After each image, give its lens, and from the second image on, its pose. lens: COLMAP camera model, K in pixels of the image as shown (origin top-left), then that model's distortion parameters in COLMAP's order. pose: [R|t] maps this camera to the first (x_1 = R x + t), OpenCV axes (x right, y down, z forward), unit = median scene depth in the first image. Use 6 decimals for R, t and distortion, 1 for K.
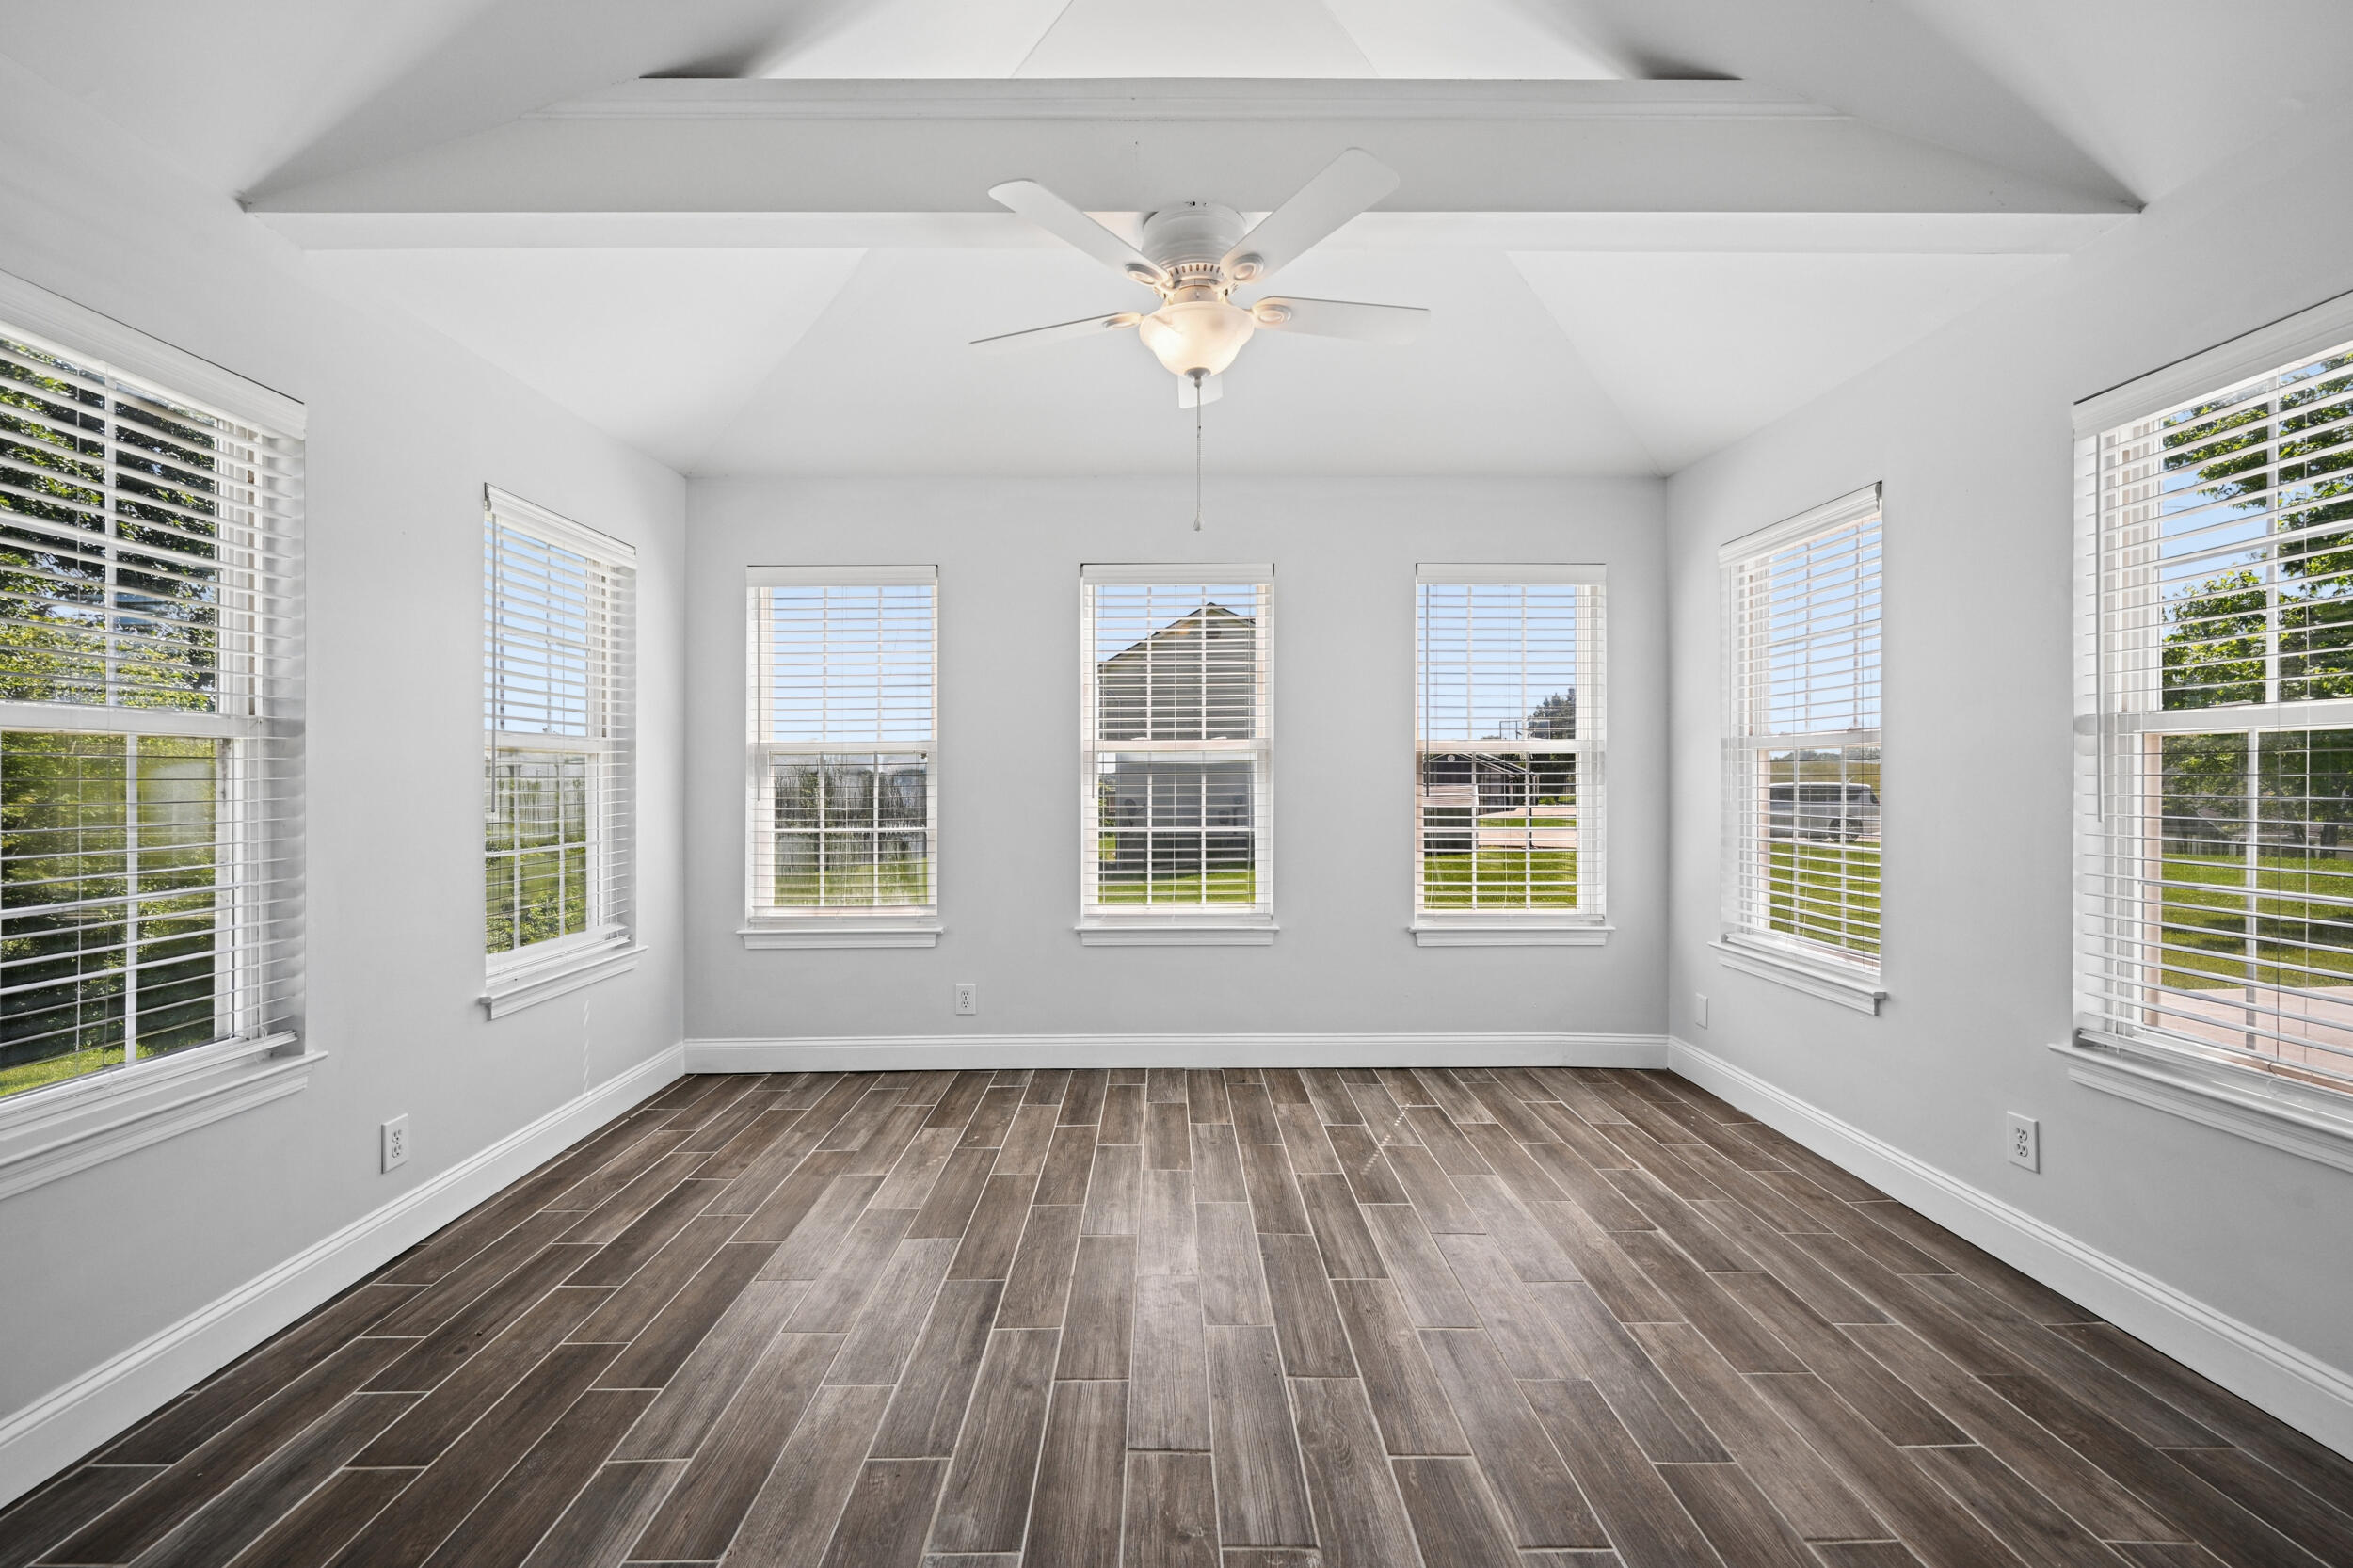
lens RADIAL K [[970.3, 0, 1166.0], [0, 970.3, 776.7], [0, 0, 1]] dist [0.002022, -0.000149]
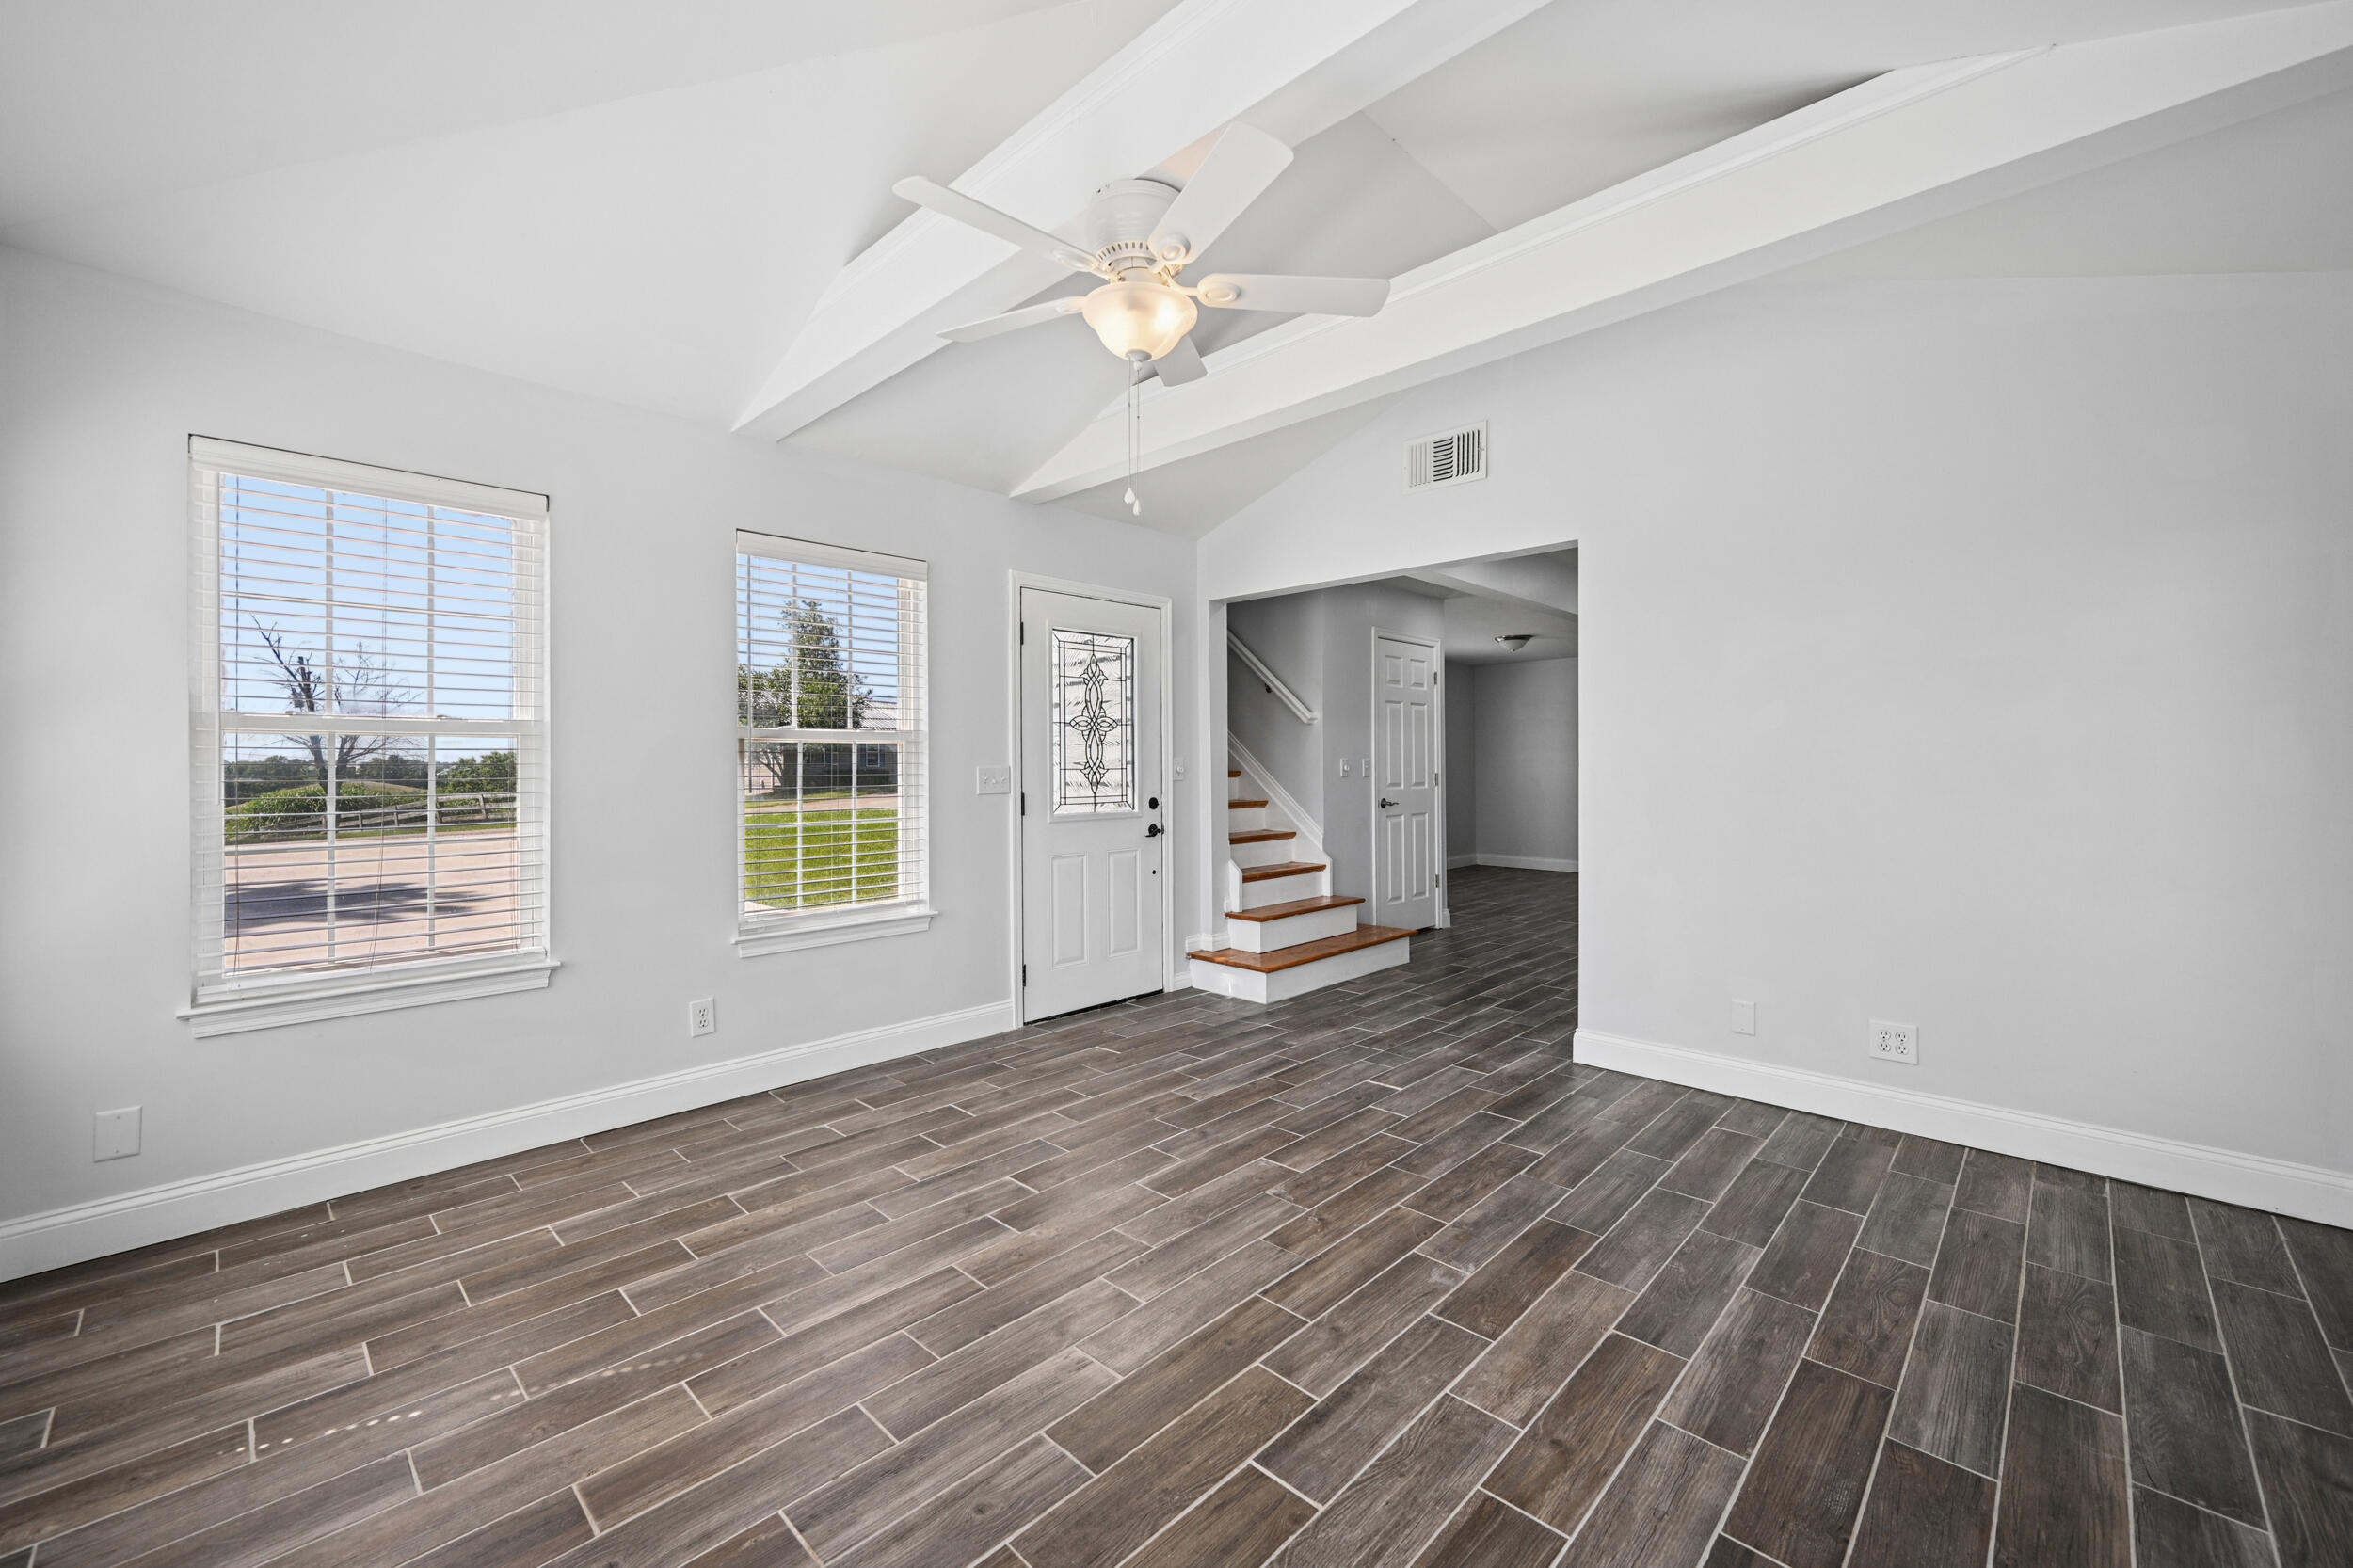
lens RADIAL K [[927.6, 0, 1180.5], [0, 927.6, 770.0], [0, 0, 1]] dist [0.003856, 0.000103]
pose [[-0.718272, 0.002042, 0.695759, -0.418244], [0.005544, 0.999981, 0.002788, 0.004850], [-0.695740, 0.005860, -0.718270, 1.055095]]
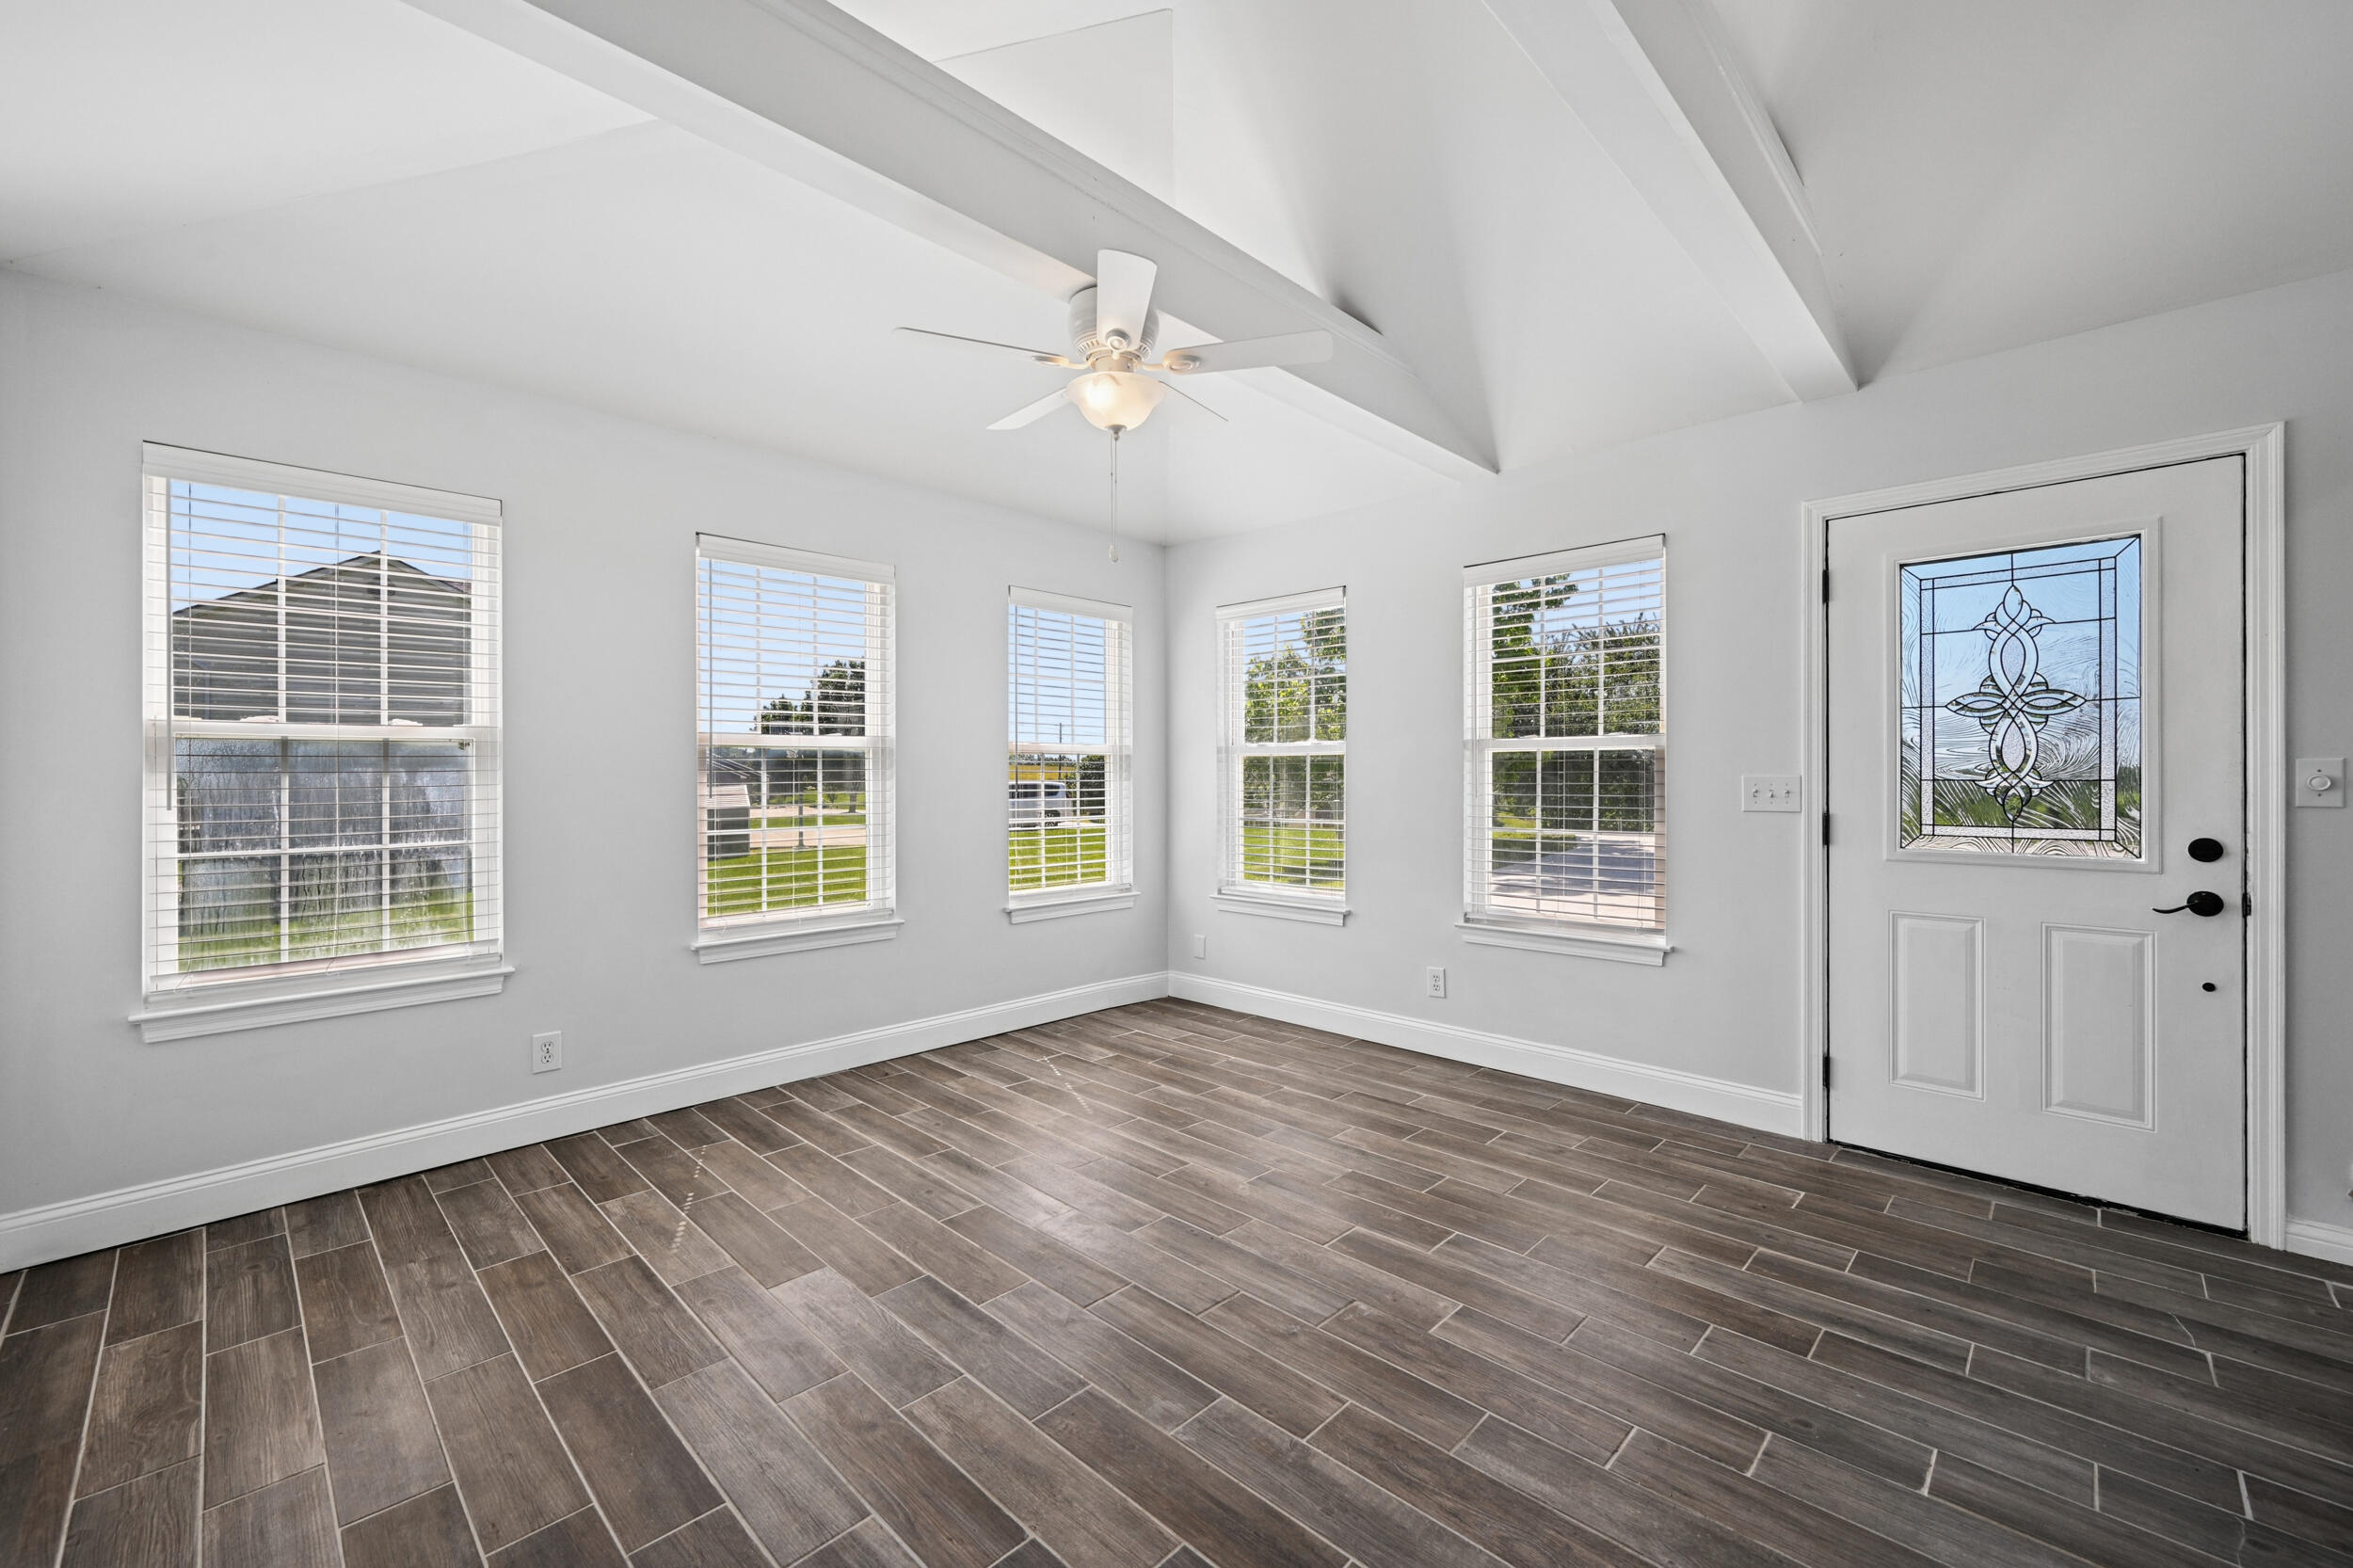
lens RADIAL K [[970.3, 0, 1190.4], [0, 970.3, 779.7], [0, 0, 1]] dist [0.002022, -0.000149]
pose [[0.692778, -0.002390, 0.721147, -0.482369], [0.000325, 0.999995, 0.003003, 0.003749], [-0.721151, -0.001846, 0.692776, 0.077605]]
